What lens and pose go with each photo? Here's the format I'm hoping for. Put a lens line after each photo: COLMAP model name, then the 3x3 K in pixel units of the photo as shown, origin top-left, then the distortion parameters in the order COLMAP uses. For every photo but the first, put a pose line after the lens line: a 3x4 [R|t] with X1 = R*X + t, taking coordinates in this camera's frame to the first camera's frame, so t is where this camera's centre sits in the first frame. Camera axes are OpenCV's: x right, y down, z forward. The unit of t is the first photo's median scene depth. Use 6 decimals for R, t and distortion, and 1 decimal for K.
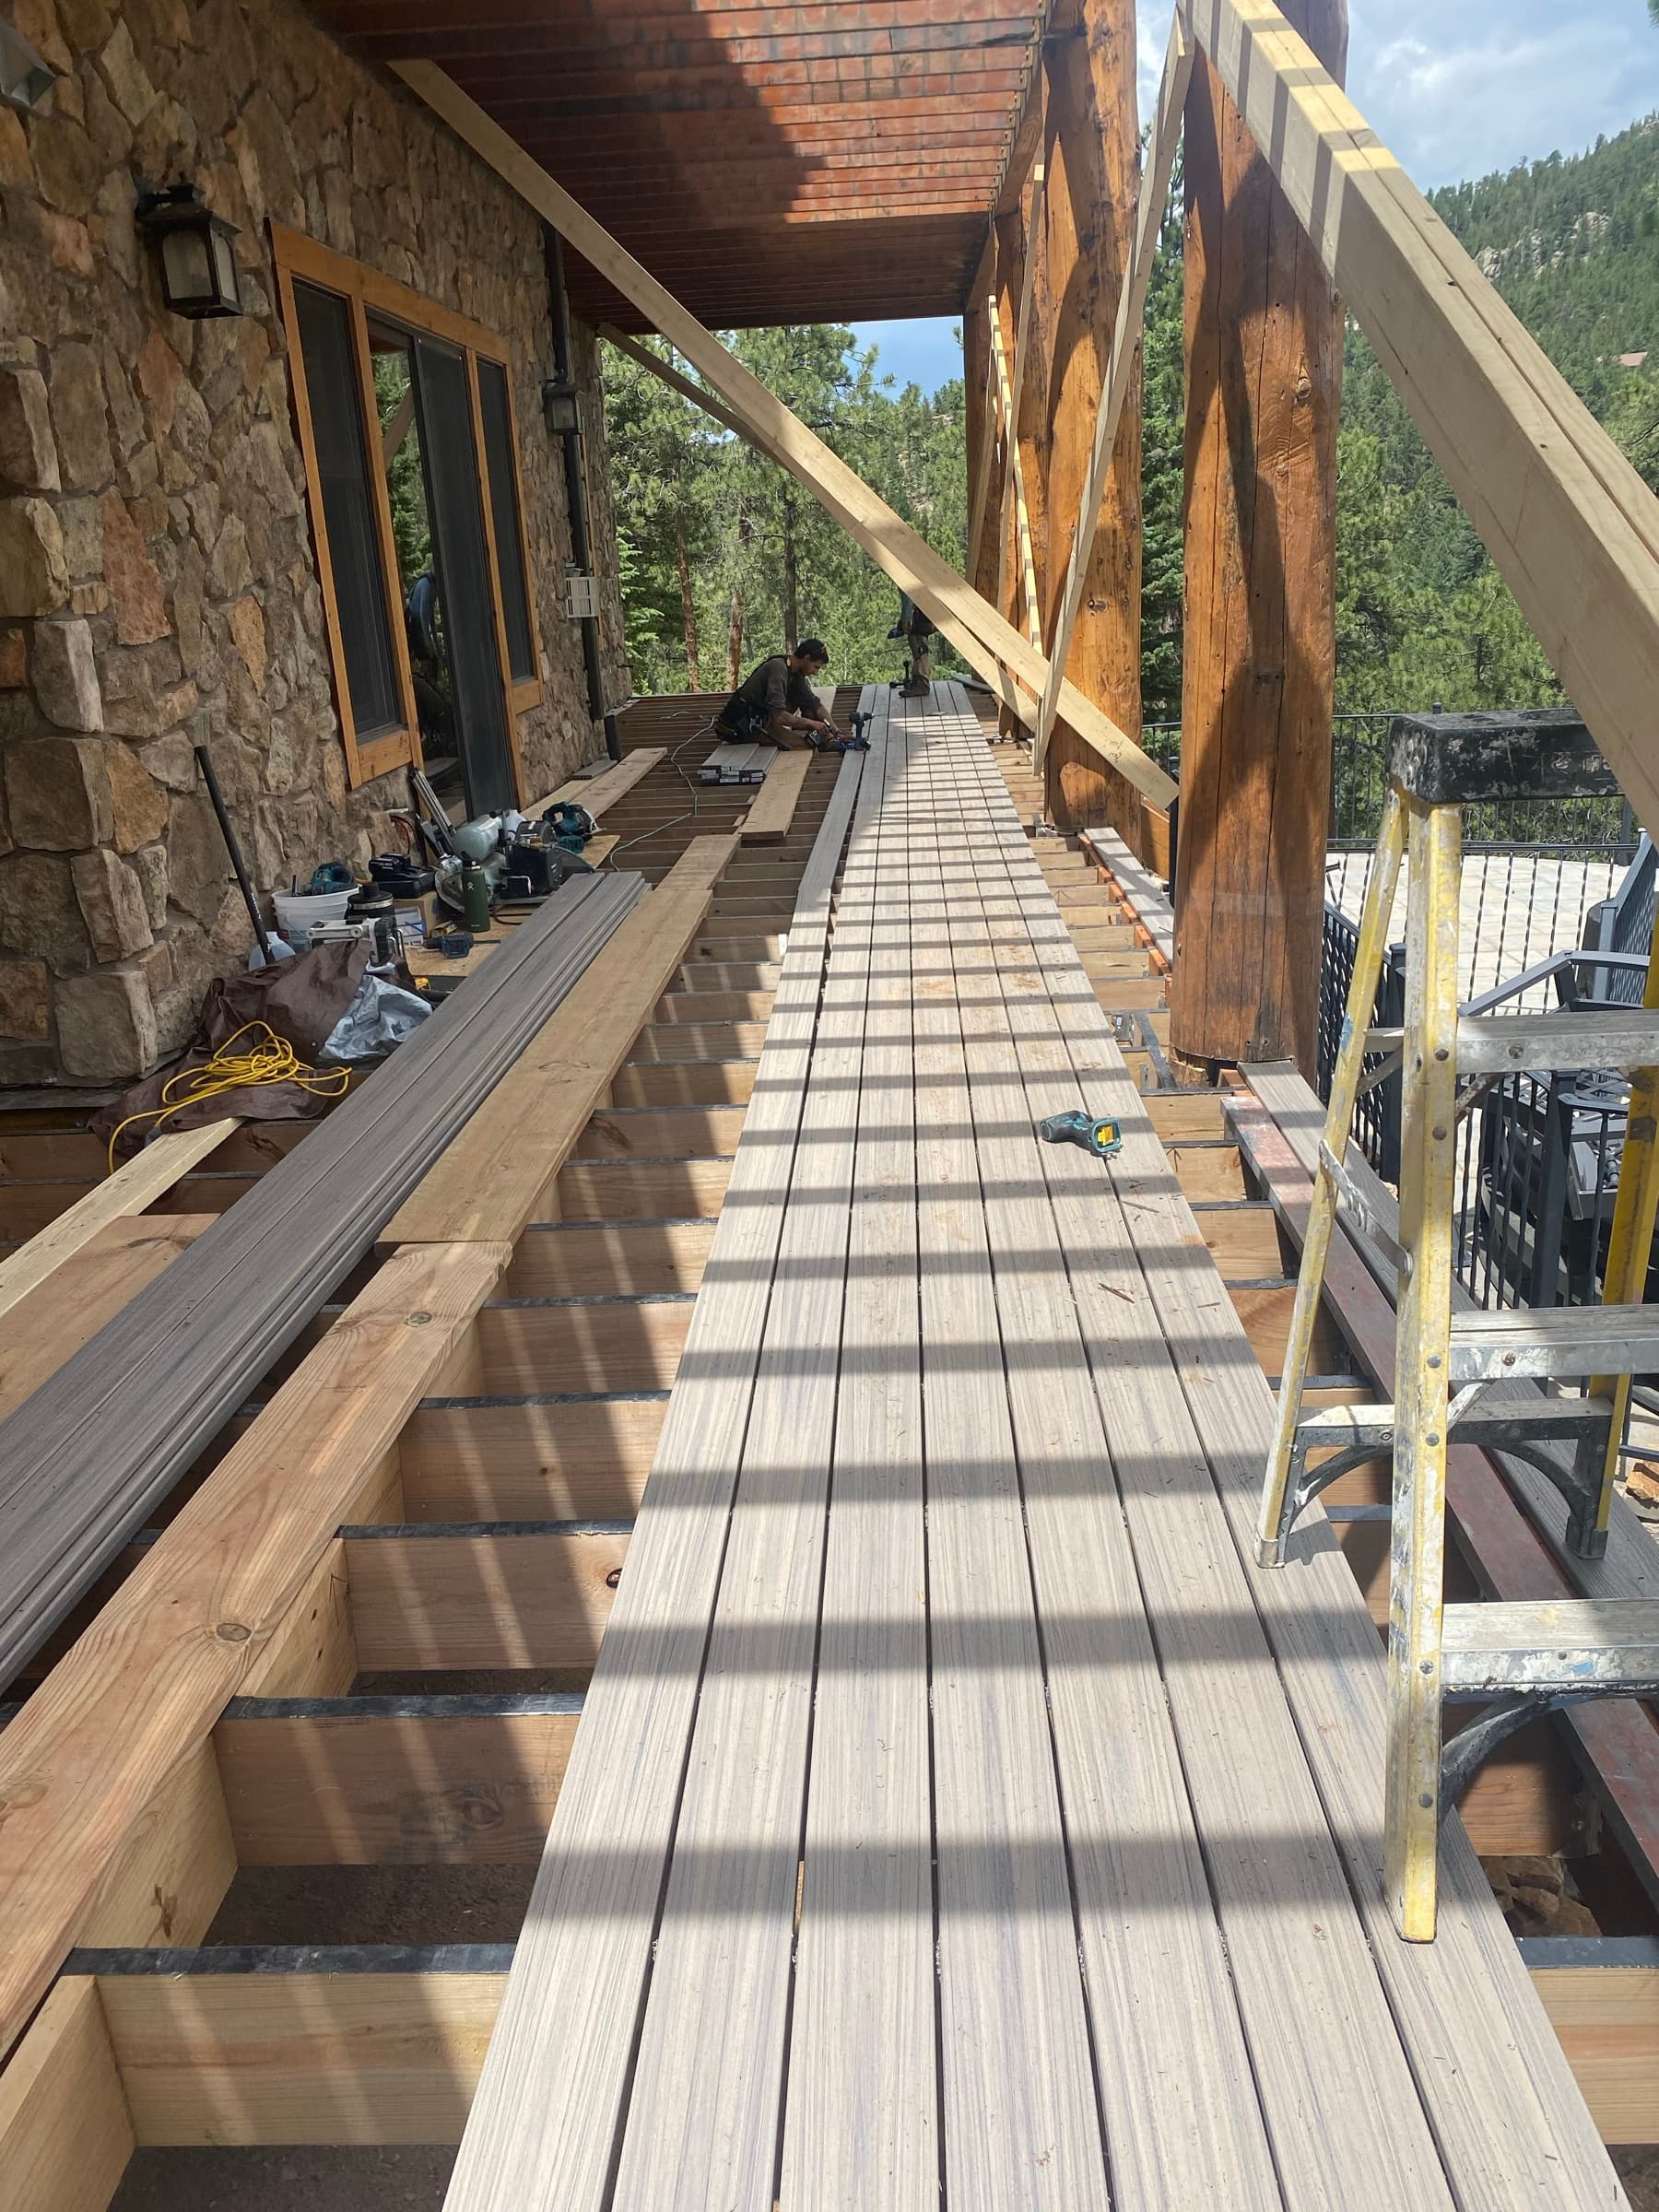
lens RADIAL K [[1708.0, 0, 834.4], [0, 1708.0, 1121.2], [0, 0, 1]] dist [0.007099, -0.011855]
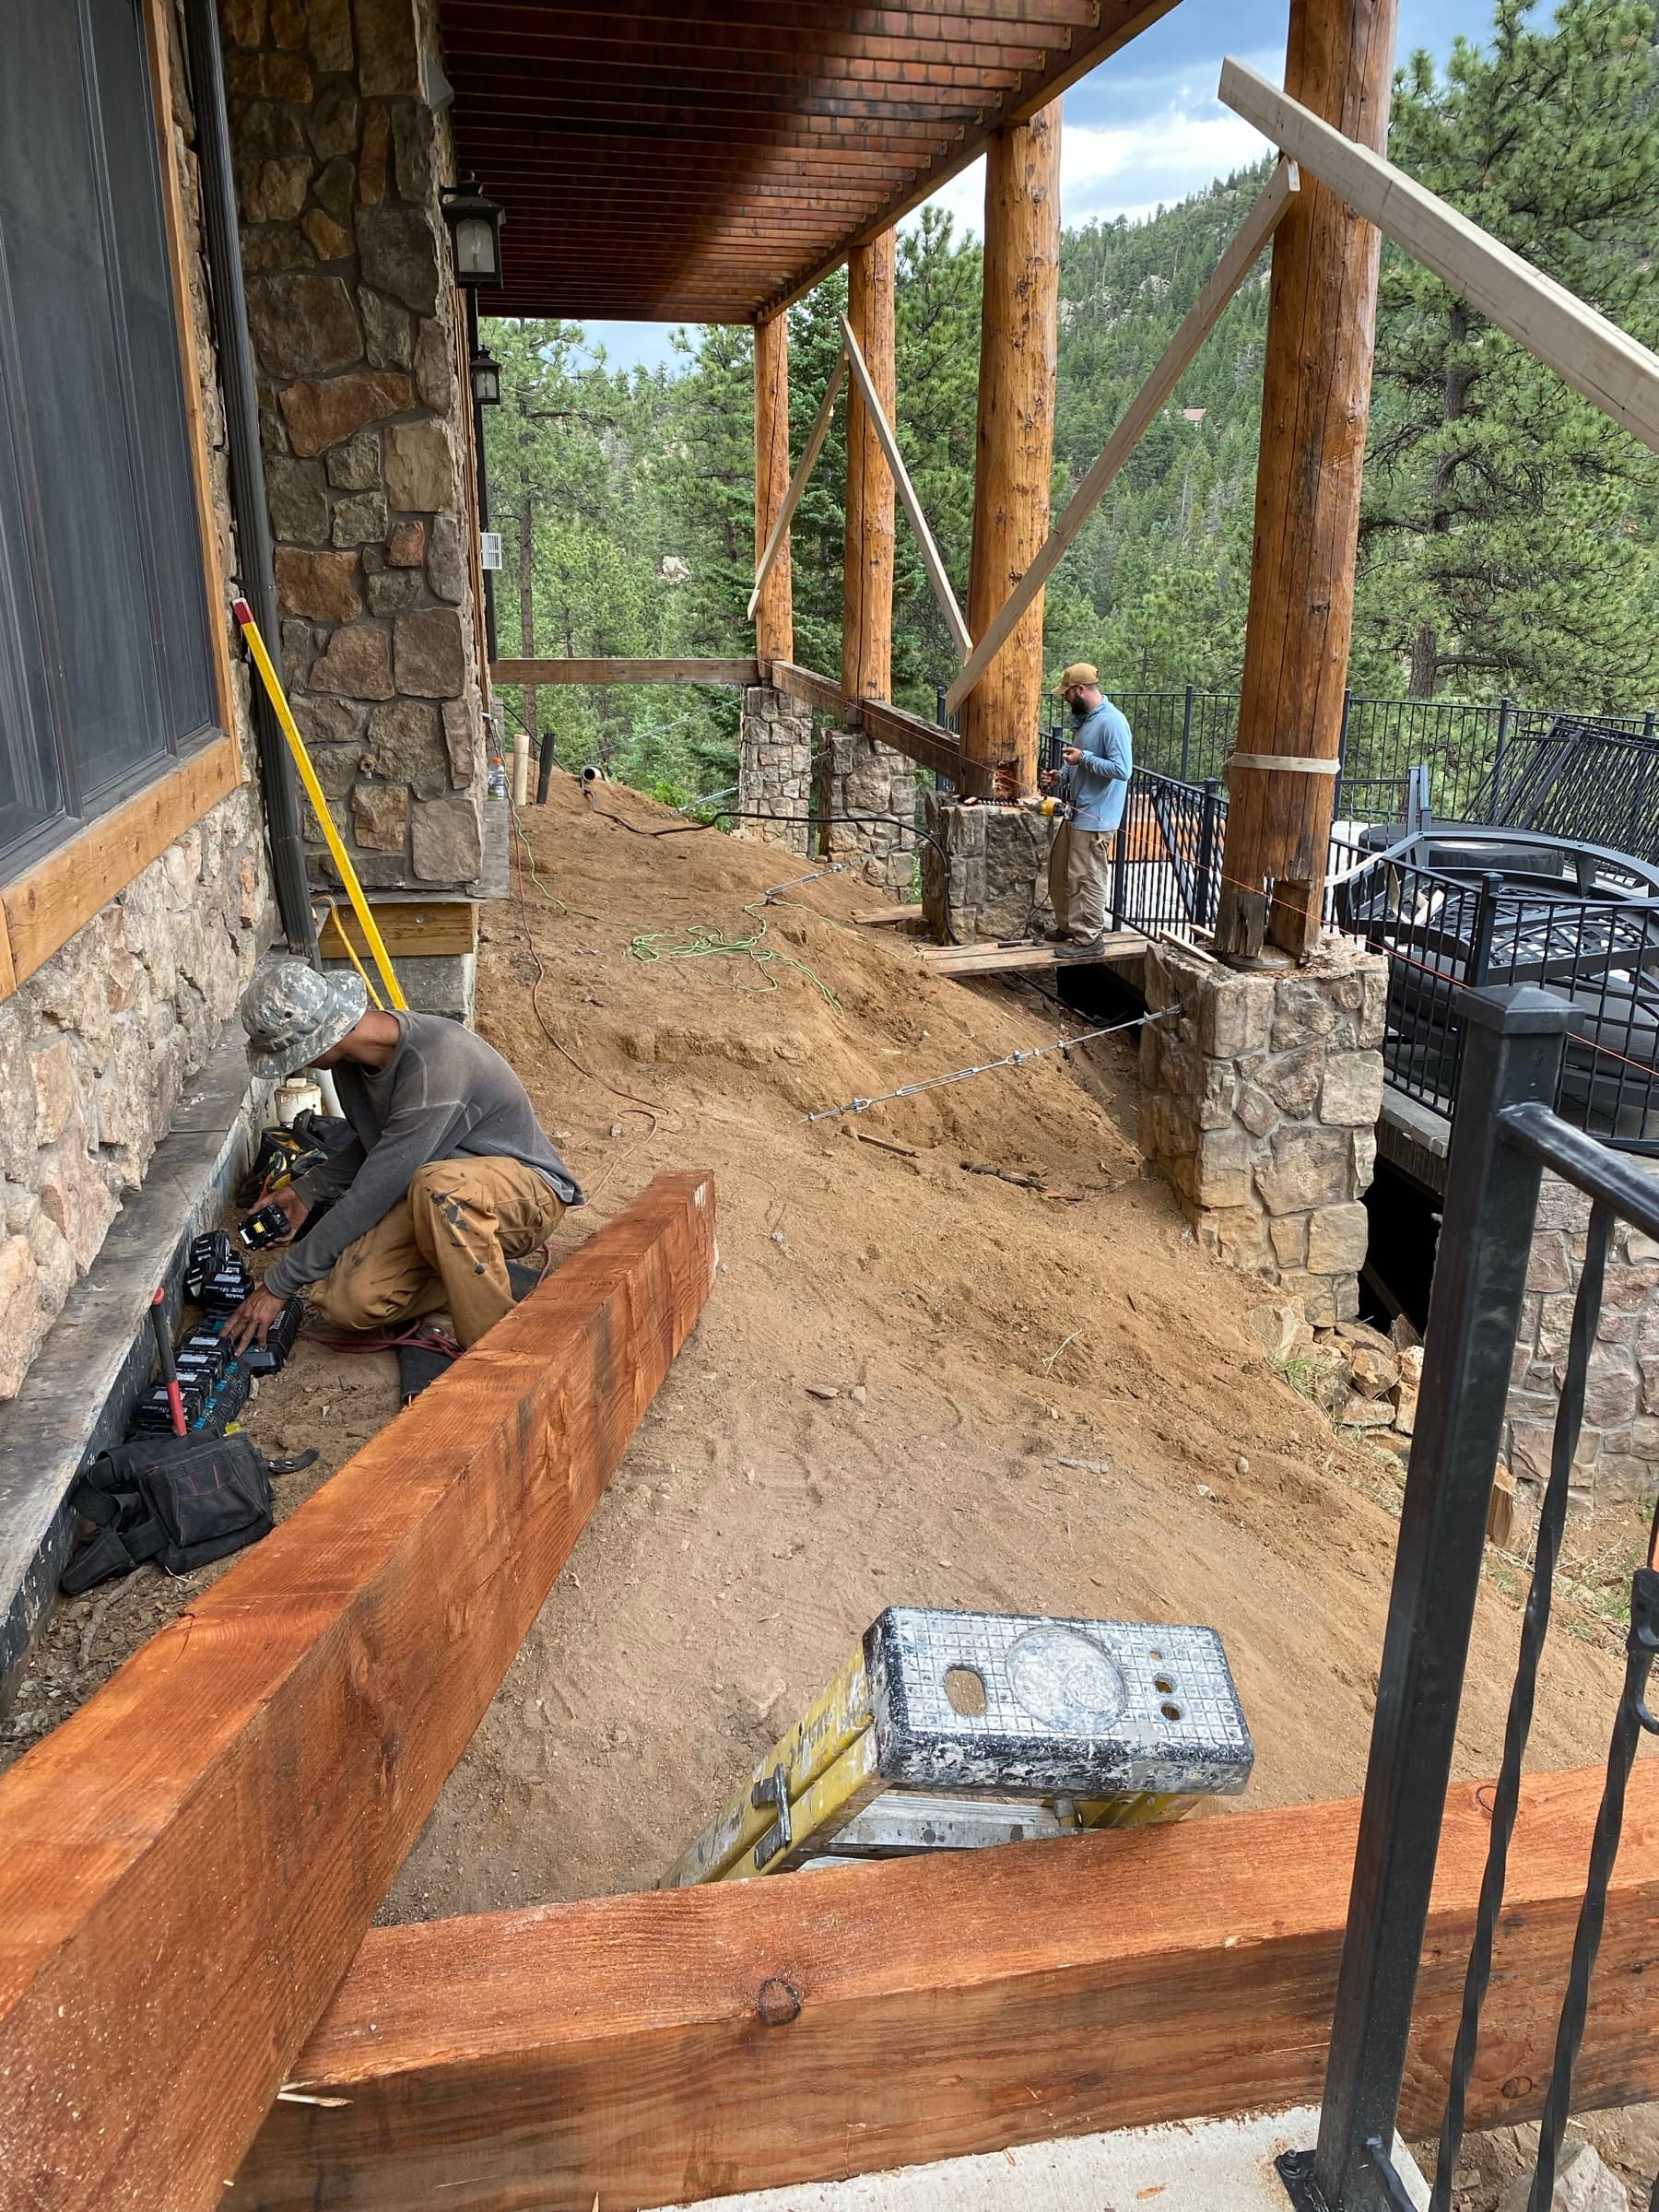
lens RADIAL K [[1703.5, 0, 862.3], [0, 1703.5, 1134.3], [0, 0, 1]] dist [0.006290, -0.004177]
pose [[0.970153, -0.020166, 0.241653, -0.353176], [0.019389, 0.999796, 0.005597, 0.129783], [-0.241717, -0.000745, 0.970347, -0.245807]]
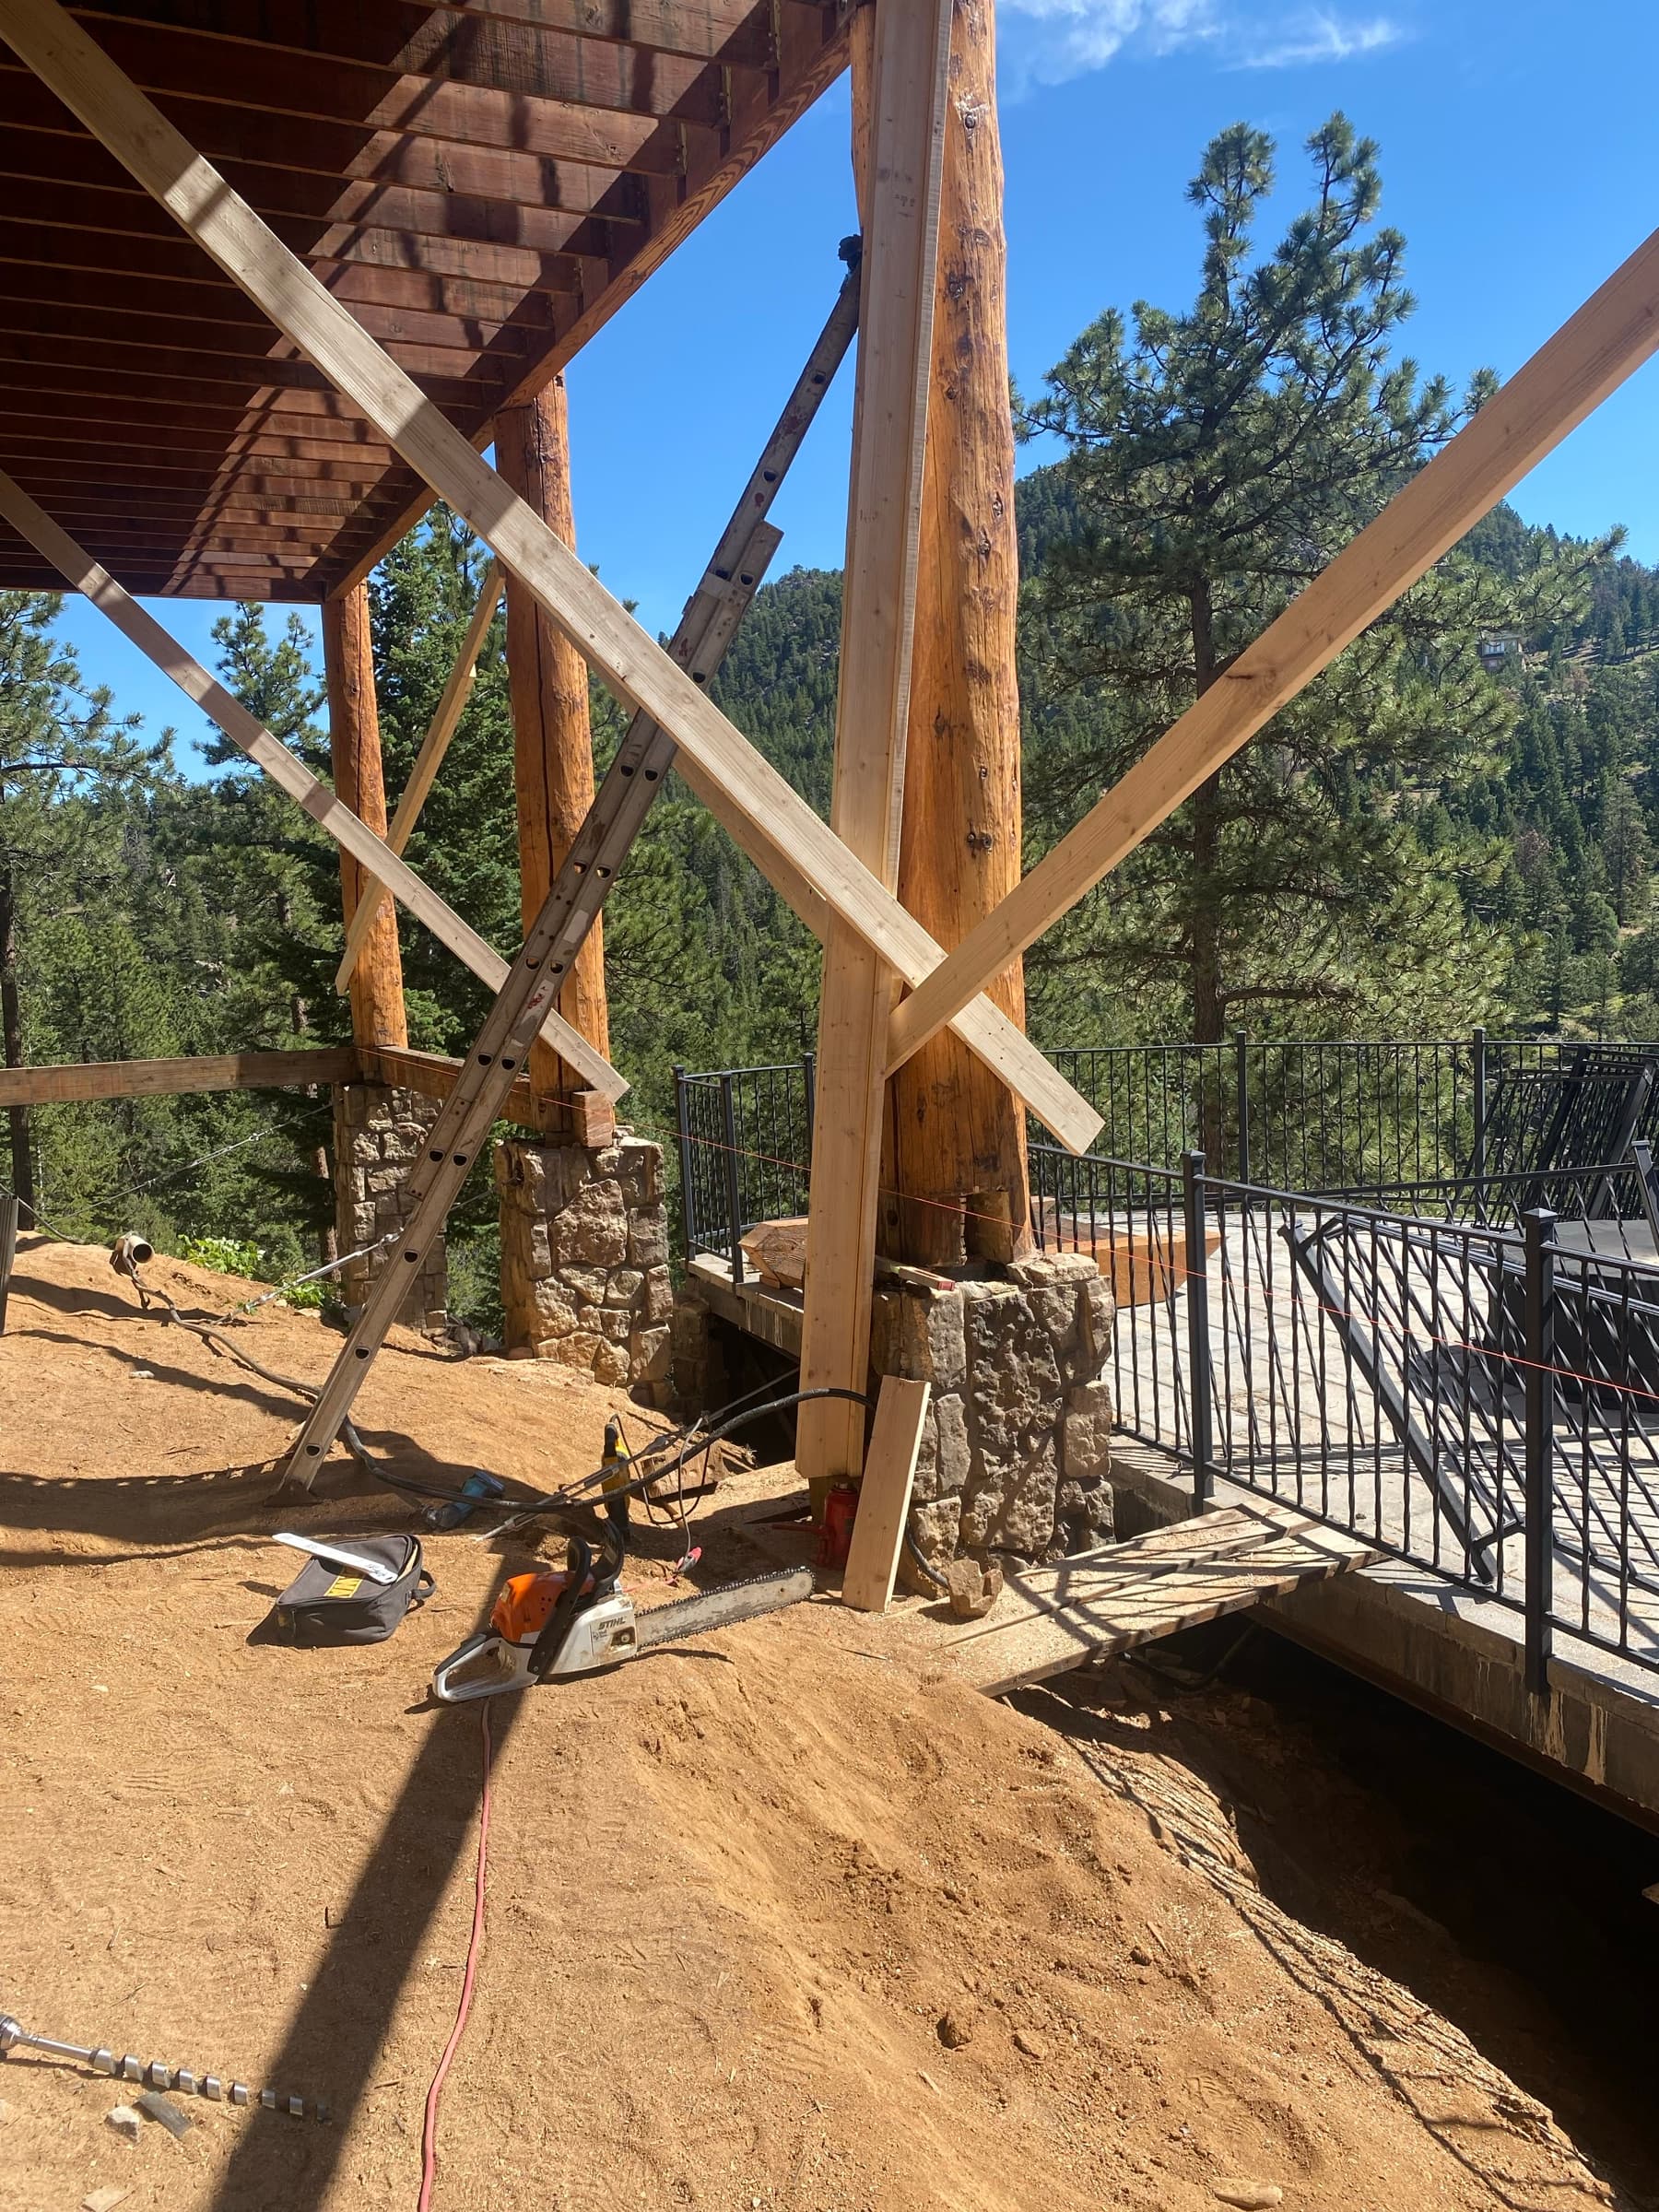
lens RADIAL K [[1708.0, 0, 834.4], [0, 1708.0, 1121.2], [0, 0, 1]] dist [0.007099, -0.011855]
pose [[0.883788, -0.041576, 0.466037, -0.254146], [0.147446, 0.970042, -0.193076, -0.112238], [-0.444048, 0.239353, 0.863442, 0.664437]]
